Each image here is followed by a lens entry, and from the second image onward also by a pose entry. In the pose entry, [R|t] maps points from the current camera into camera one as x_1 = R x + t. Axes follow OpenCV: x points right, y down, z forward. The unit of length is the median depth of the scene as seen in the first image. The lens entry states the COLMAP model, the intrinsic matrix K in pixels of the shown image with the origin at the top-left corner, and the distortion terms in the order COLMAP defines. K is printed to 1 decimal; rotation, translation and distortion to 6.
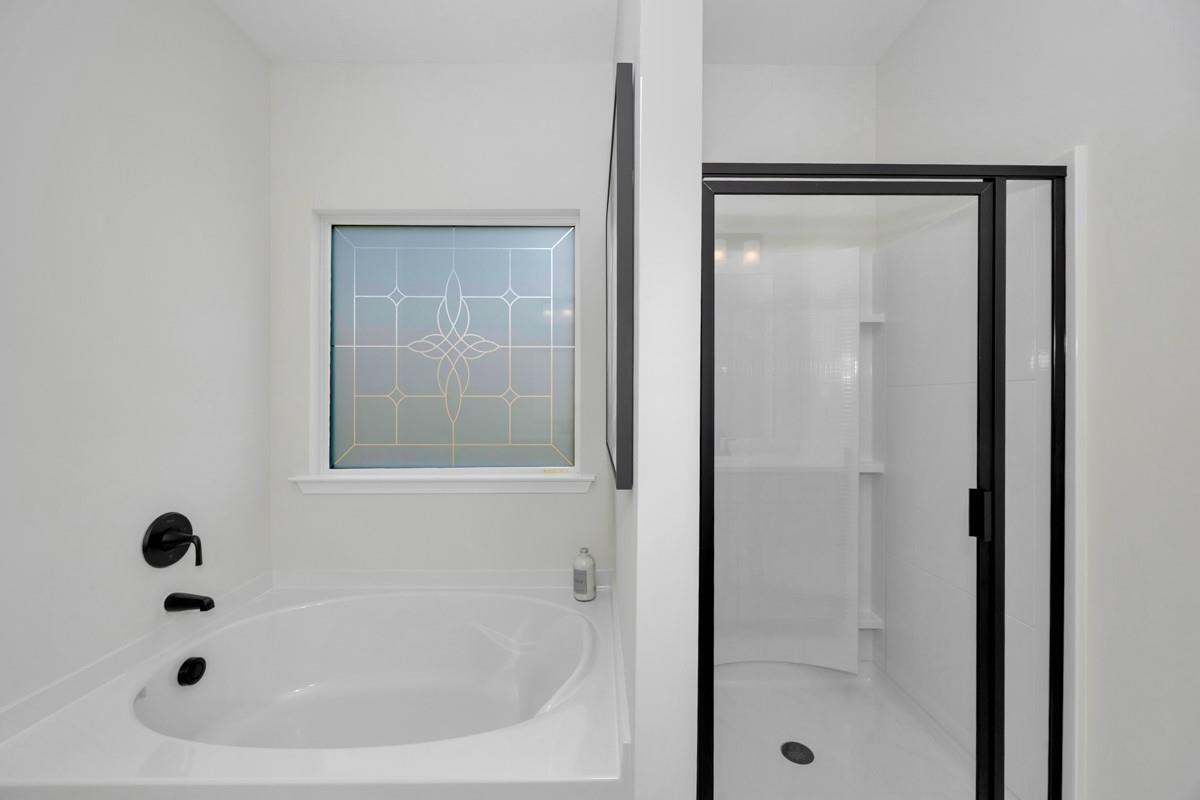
lens RADIAL K [[487.4, 0, 605.5], [0, 487.4, 399.0], [0, 0, 1]] dist [0.002896, 0.000136]
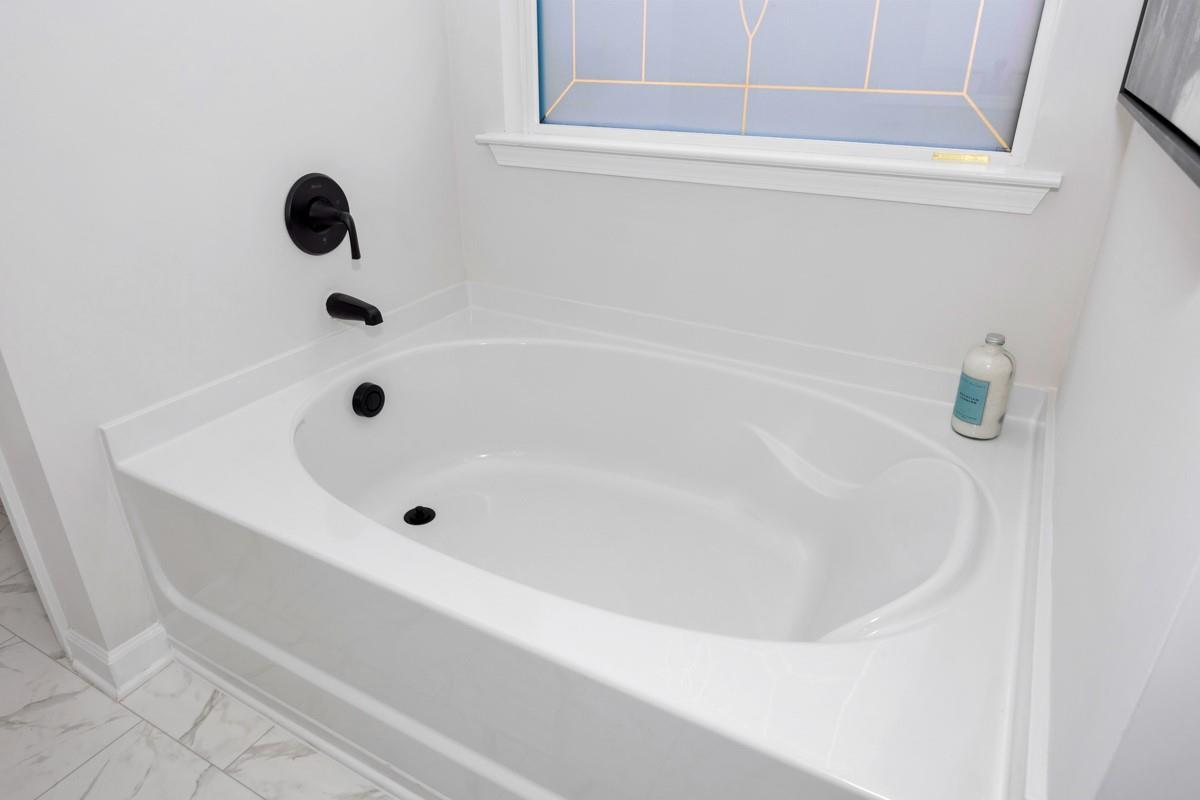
lens RADIAL K [[778.2, 0, 598.5], [0, 778.2, 389.3], [0, 0, 1]] dist [0.034964, 0.001004]
pose [[0.864904, 0.213064, -0.454472, -0.020757], [-0.002330, 0.907131, 0.420843, 0.043207], [0.501932, -0.362930, 0.785077, 0.218791]]
